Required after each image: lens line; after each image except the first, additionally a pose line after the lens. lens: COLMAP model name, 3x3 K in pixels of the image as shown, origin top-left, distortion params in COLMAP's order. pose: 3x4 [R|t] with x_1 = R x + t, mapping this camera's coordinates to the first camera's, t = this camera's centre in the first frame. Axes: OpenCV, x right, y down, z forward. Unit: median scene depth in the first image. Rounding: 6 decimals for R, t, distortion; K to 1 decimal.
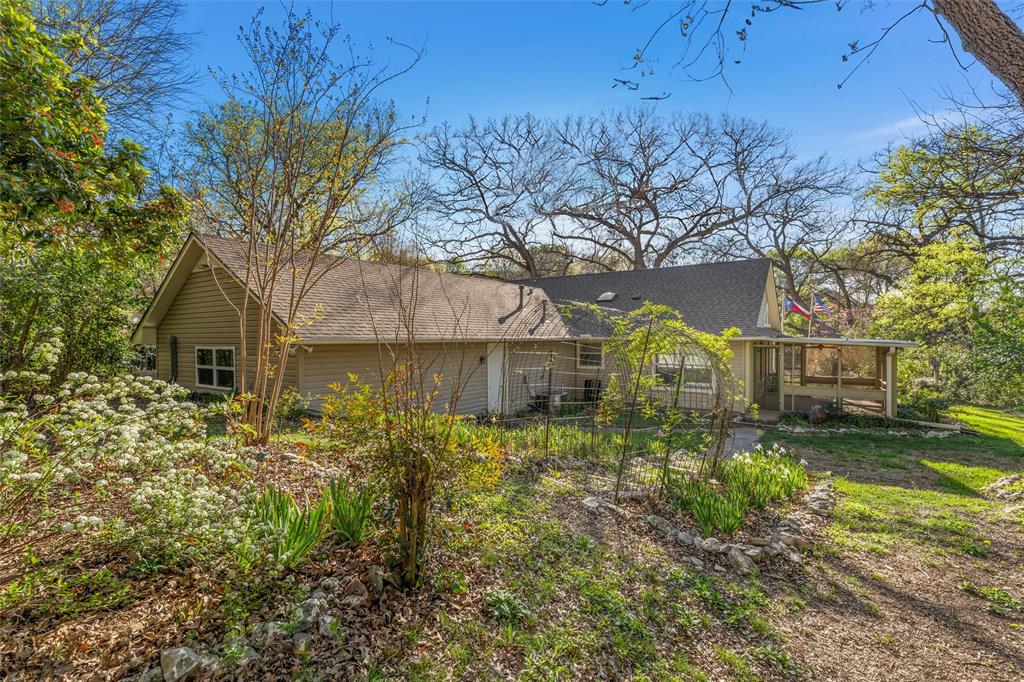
lens RADIAL K [[514.0, 0, 508.5], [0, 514.0, 342.4], [0, 0, 1]] dist [-0.002803, -0.000218]
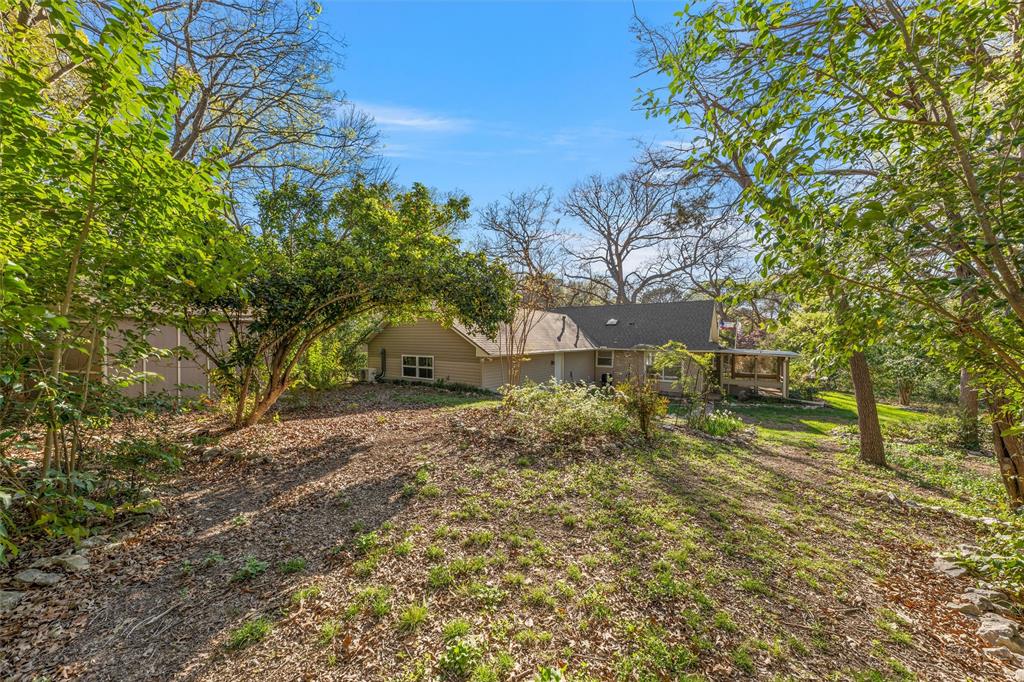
lens RADIAL K [[388.7, 0, 518.0], [0, 388.7, 338.5], [0, 0, 1]] dist [0.000053, 0.000119]
pose [[0.999471, 0.010476, 0.030789, -0.181894], [-0.010137, 0.999887, -0.011145, -0.027804], [-0.030902, 0.010827, 0.999464, -0.261257]]
